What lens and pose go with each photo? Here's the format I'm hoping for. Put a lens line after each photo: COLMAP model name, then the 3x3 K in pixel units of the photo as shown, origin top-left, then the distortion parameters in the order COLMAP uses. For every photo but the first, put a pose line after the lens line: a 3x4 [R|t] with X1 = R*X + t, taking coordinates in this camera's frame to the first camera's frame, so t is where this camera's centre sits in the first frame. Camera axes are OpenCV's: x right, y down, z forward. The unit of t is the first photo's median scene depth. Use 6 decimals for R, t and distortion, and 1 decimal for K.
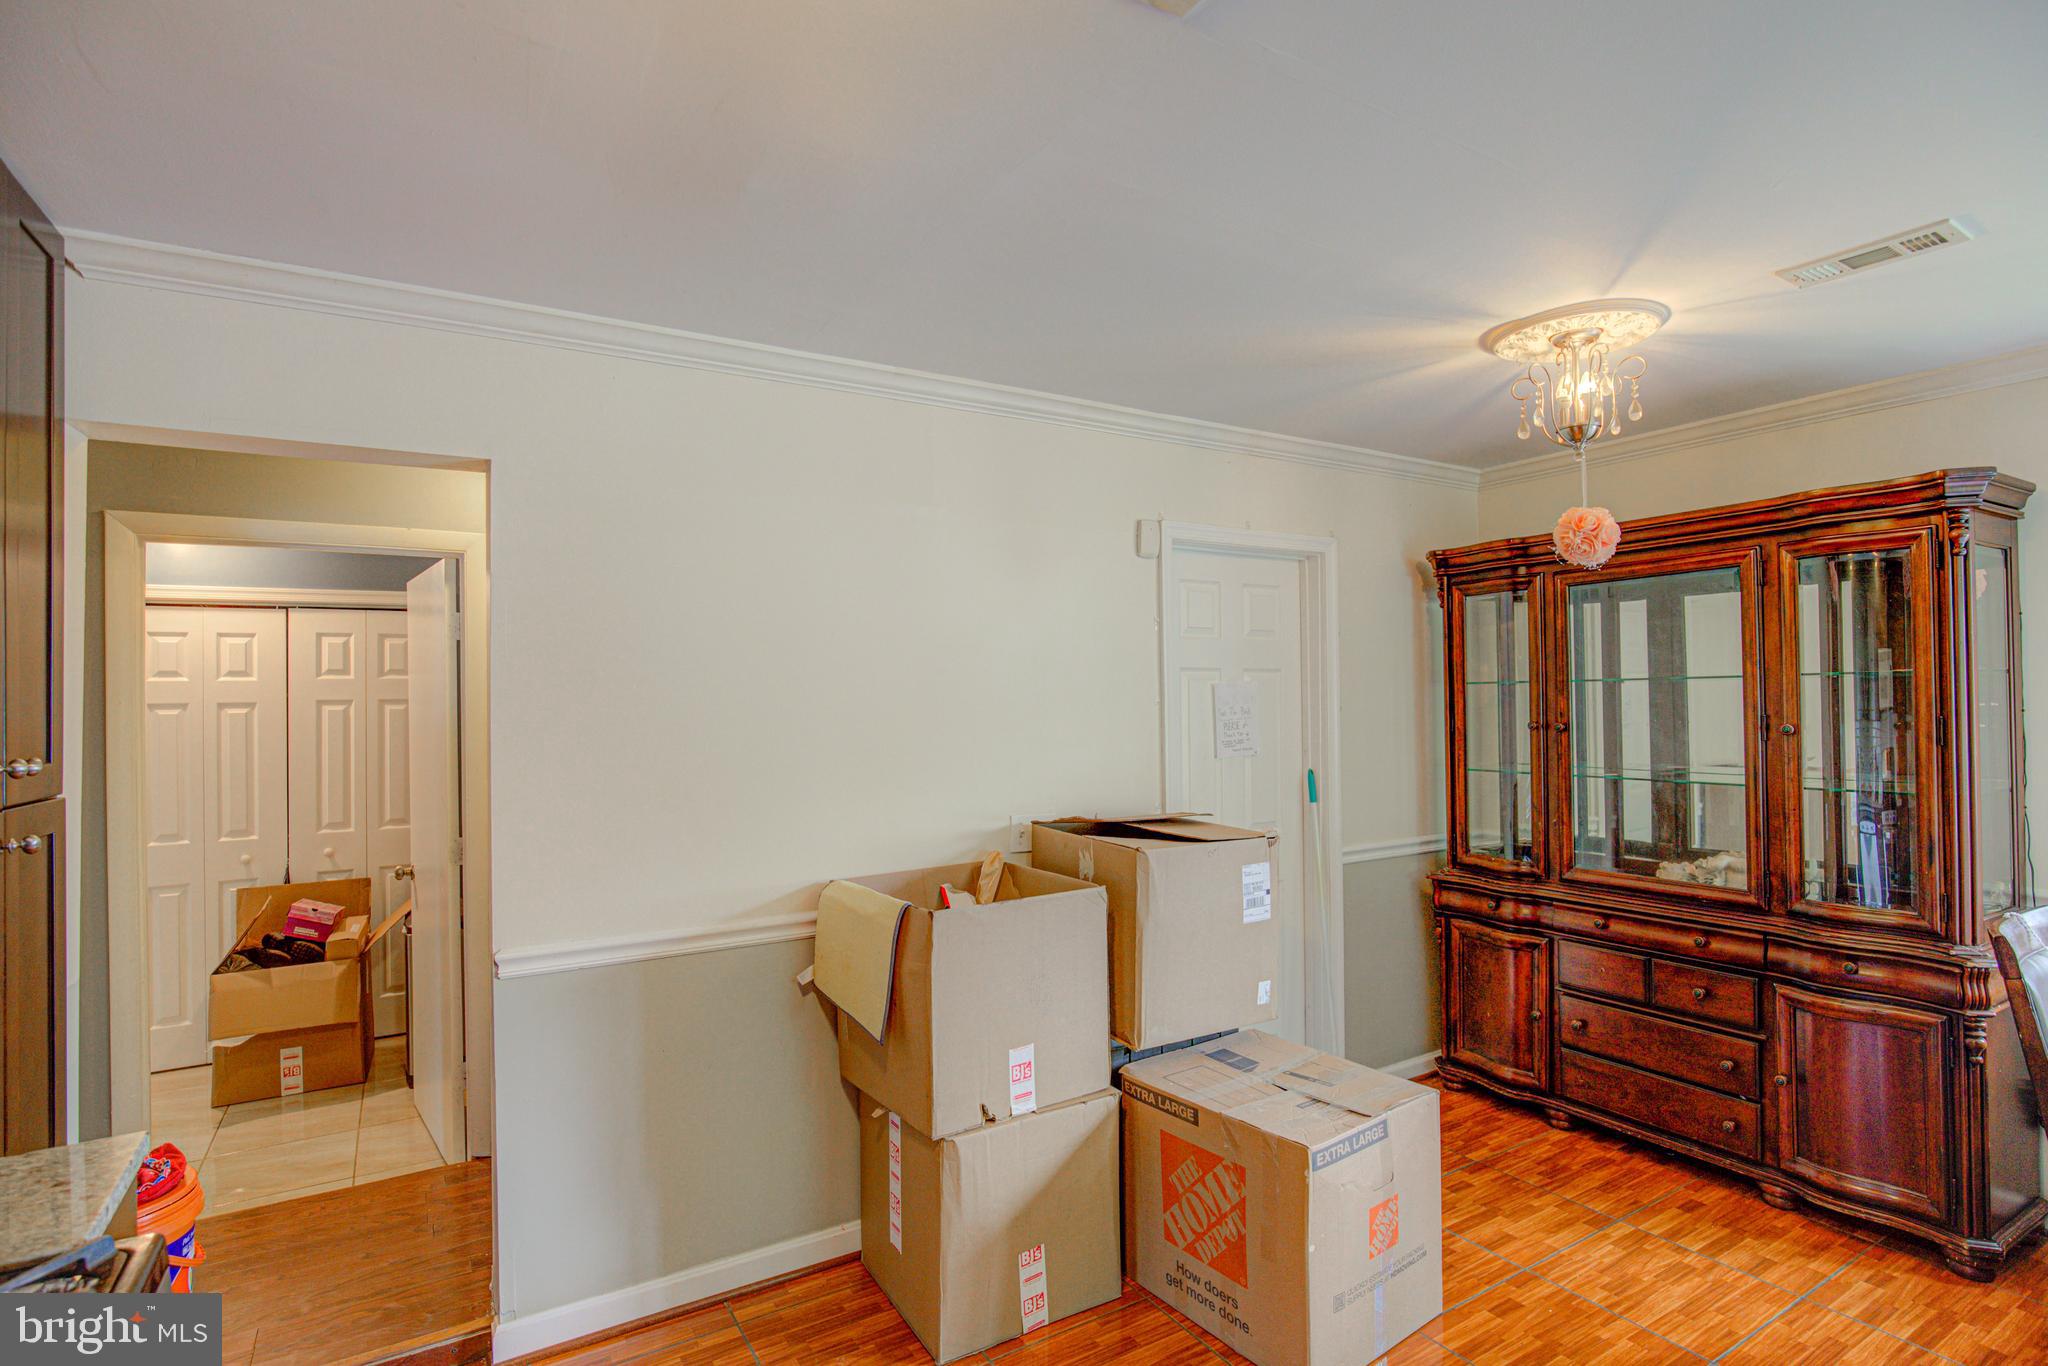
lens RADIAL K [[1022.2, 0, 1018.8], [0, 1022.2, 687.0], [0, 0, 1]] dist [-0.007049, -0.000467]
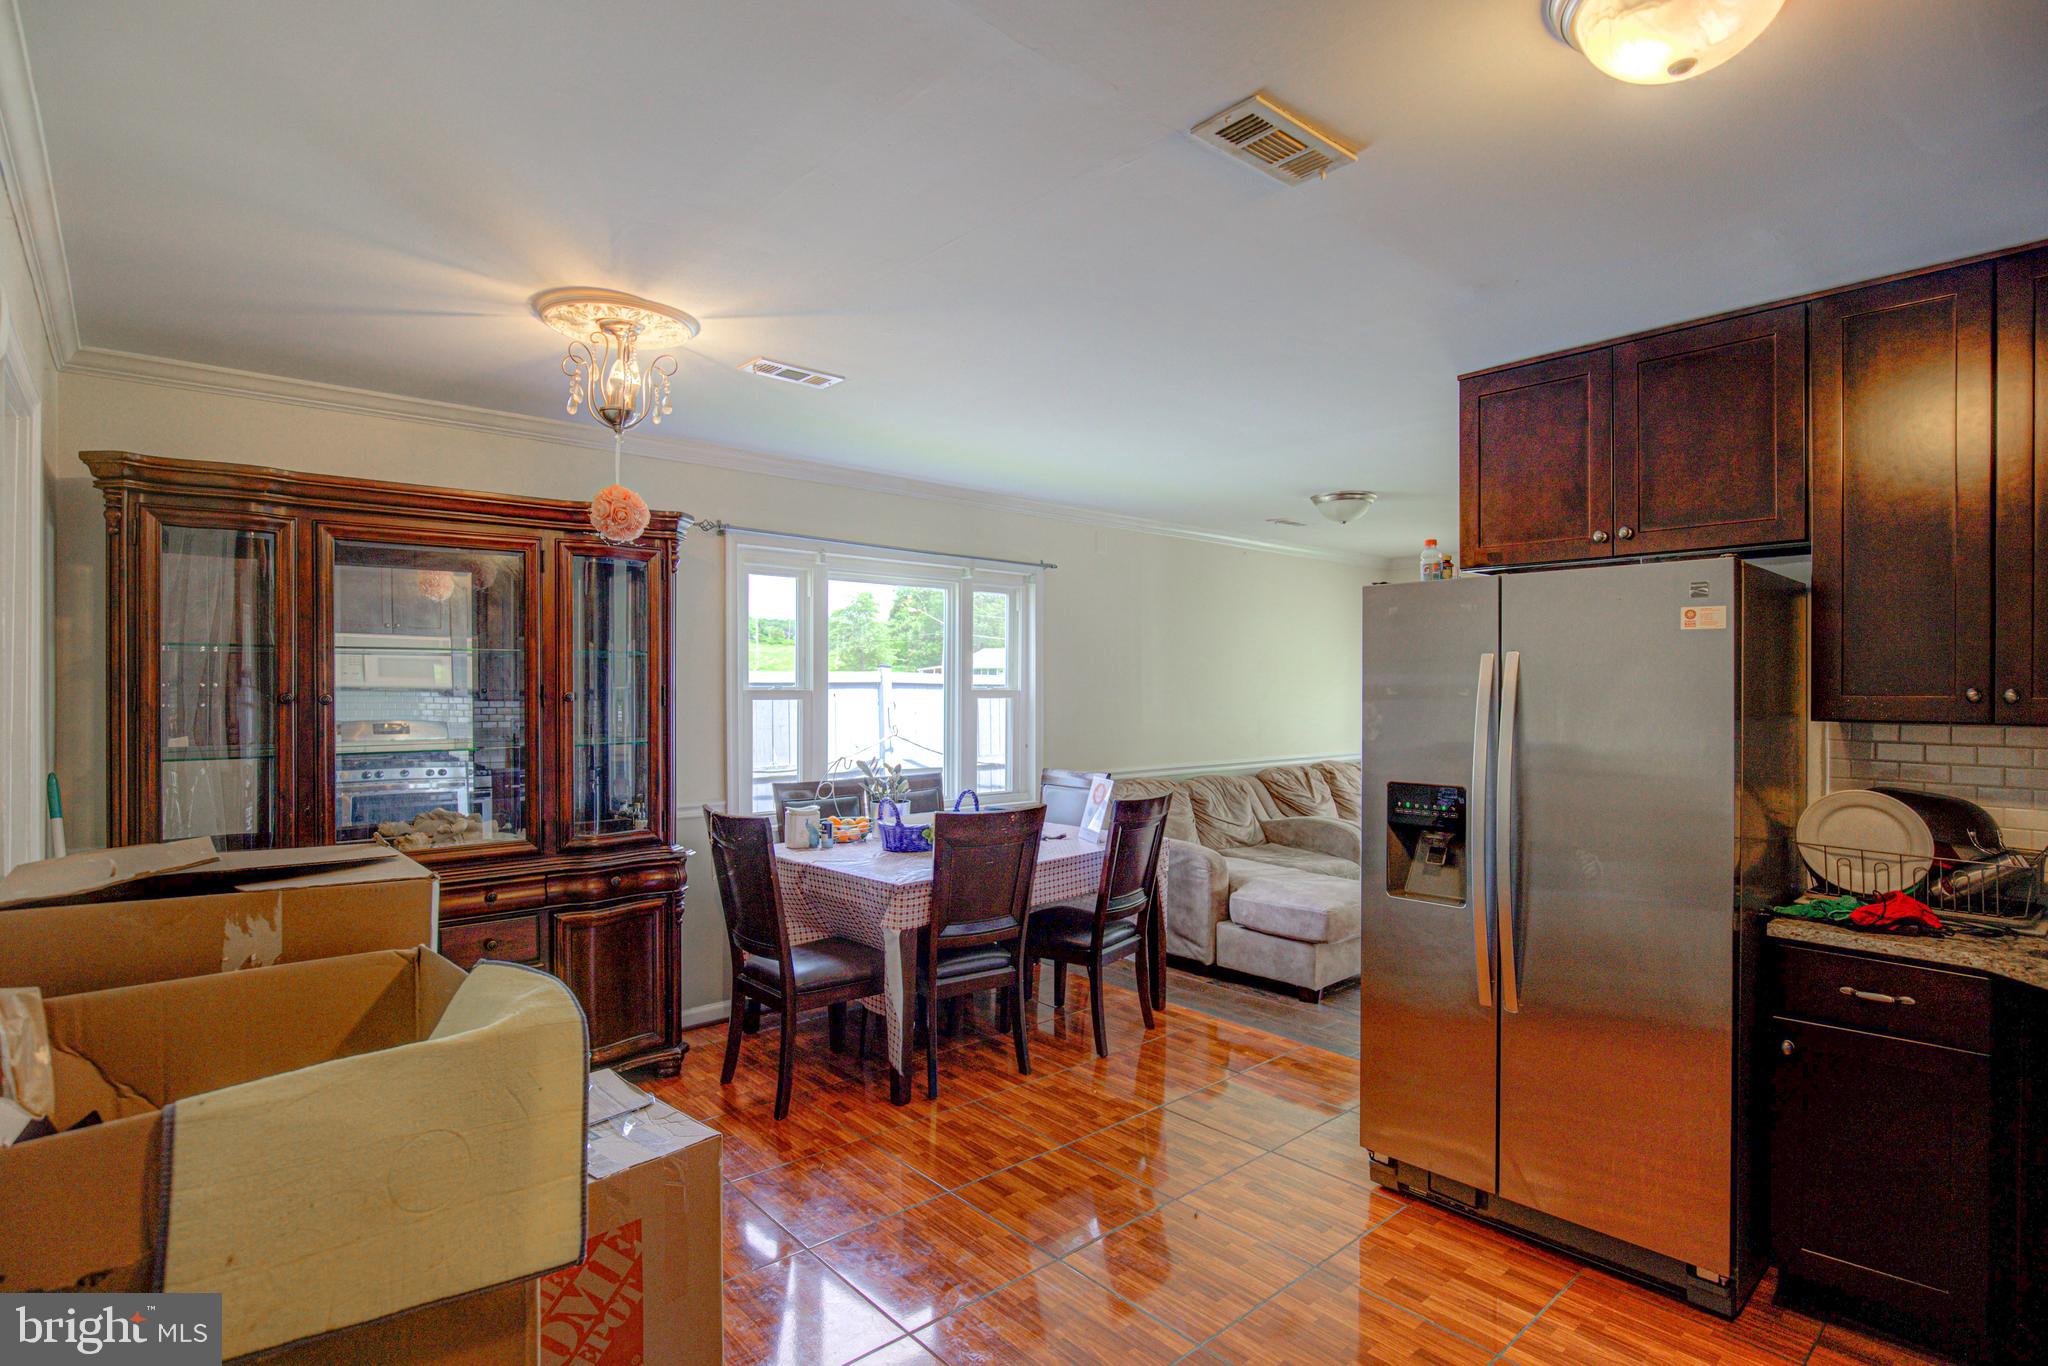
lens RADIAL K [[1022.2, 0, 1018.8], [0, 1022.2, 687.0], [0, 0, 1]] dist [-0.007049, -0.000467]
pose [[-0.162543, 0.013625, 0.986607, -0.529580], [-0.009053, 0.999842, -0.015299, 0.044839], [-0.986660, -0.011419, -0.162393, 0.692223]]
